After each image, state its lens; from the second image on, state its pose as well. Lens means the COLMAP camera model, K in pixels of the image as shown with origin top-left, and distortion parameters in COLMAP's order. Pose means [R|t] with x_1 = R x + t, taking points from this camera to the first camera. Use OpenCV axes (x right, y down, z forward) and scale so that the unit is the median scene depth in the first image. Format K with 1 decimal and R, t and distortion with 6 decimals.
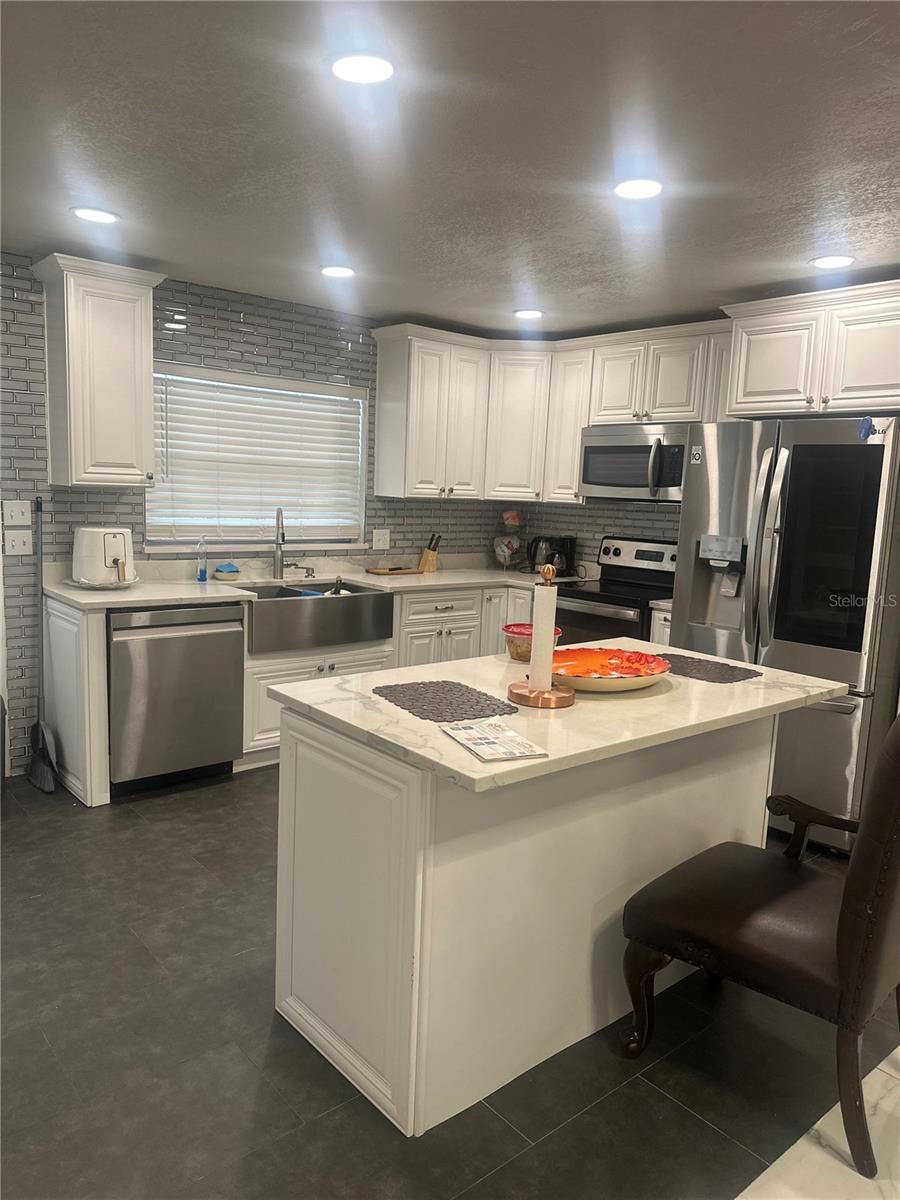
lens RADIAL K [[840.4, 0, 445.9], [0, 840.4, 617.4], [0, 0, 1]] dist [0.169134, -0.287167]
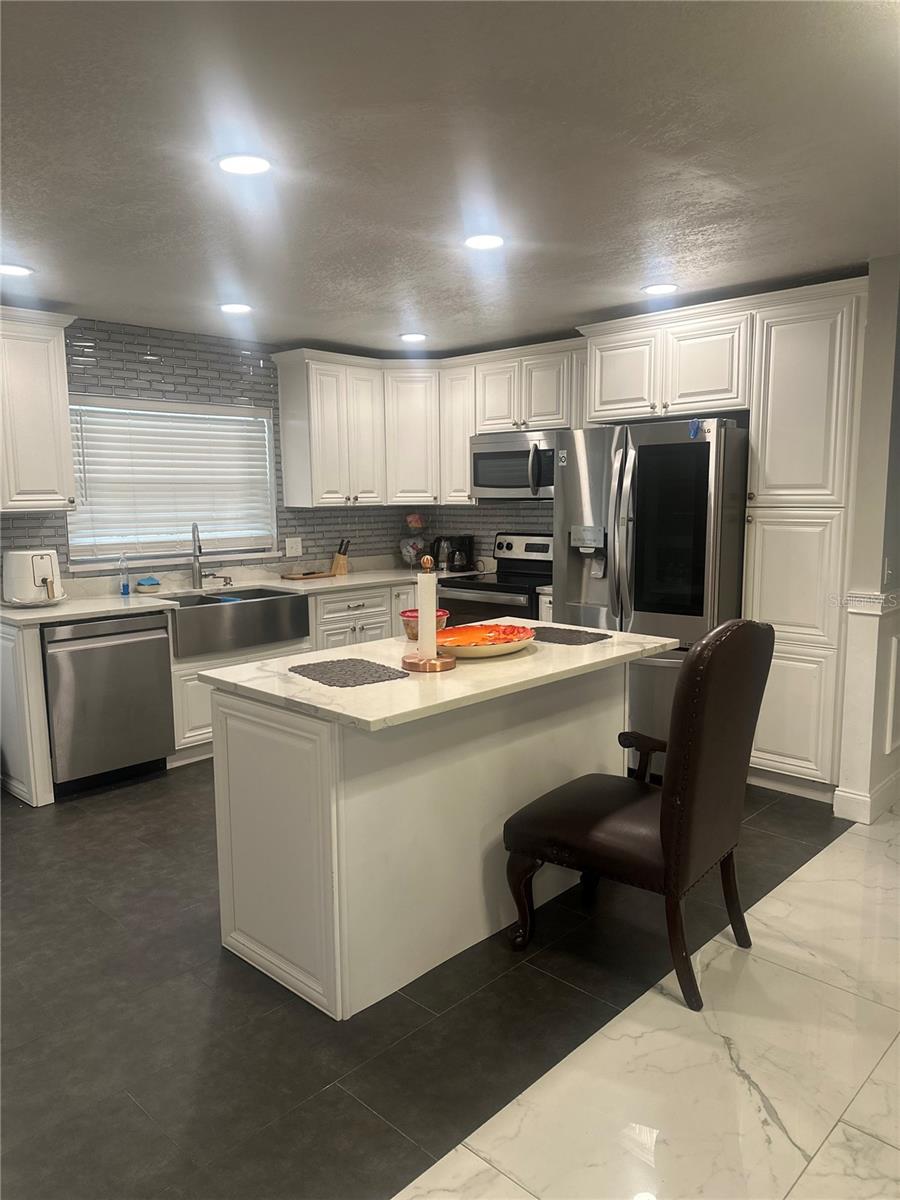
lens RADIAL K [[840.4, 0, 445.9], [0, 840.4, 617.4], [0, 0, 1]] dist [0.169134, -0.287167]
pose [[0.993798, -0.066212, 0.089345, 0.016329], [0.066785, 0.997762, -0.003435, 0.016173], [-0.088917, 0.009380, 0.995995, -0.108235]]
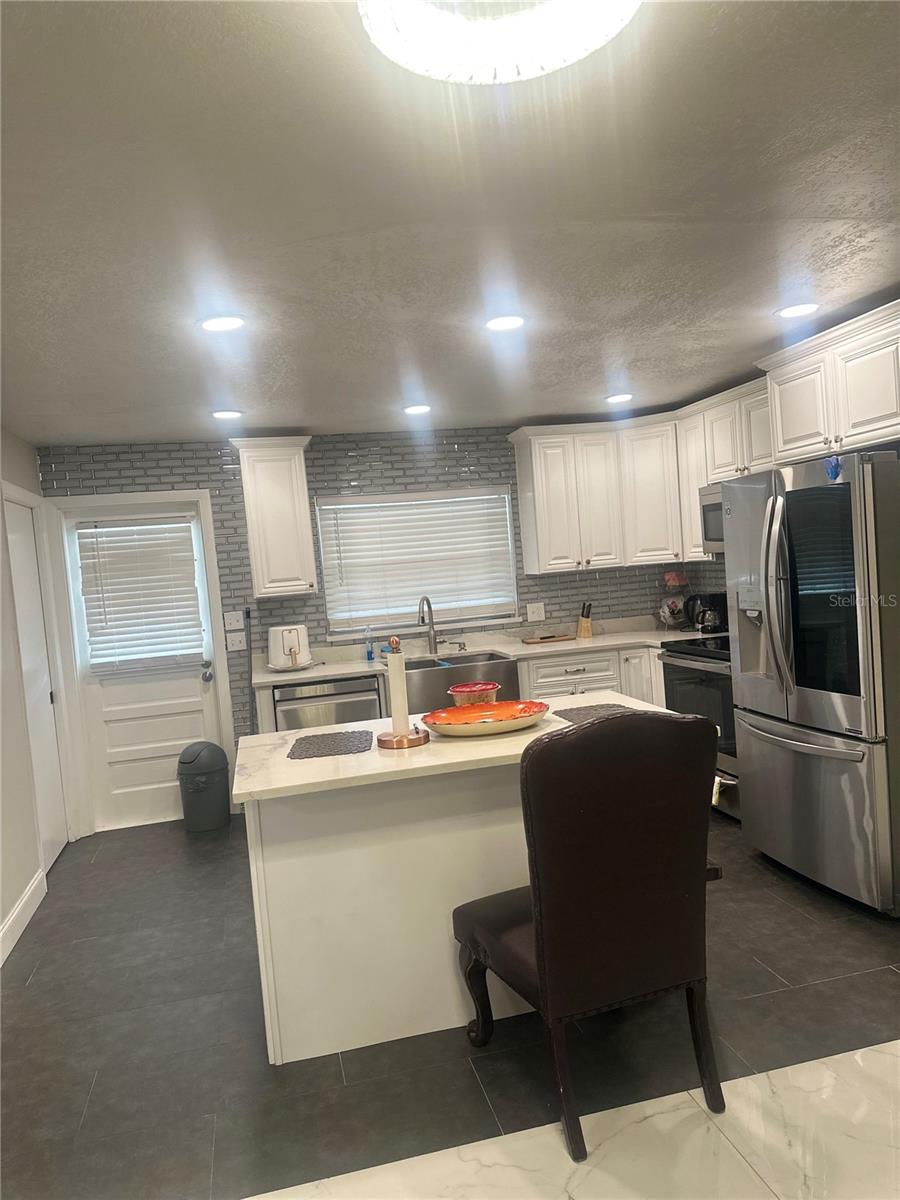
lens RADIAL K [[840.4, 0, 445.9], [0, 840.4, 617.4], [0, 0, 1]] dist [0.169134, -0.287167]
pose [[0.880047, -0.084030, -0.467392, 0.400428], [0.045407, 0.994600, -0.093319, 0.015877], [0.472710, 0.060903, 0.879111, -0.046213]]
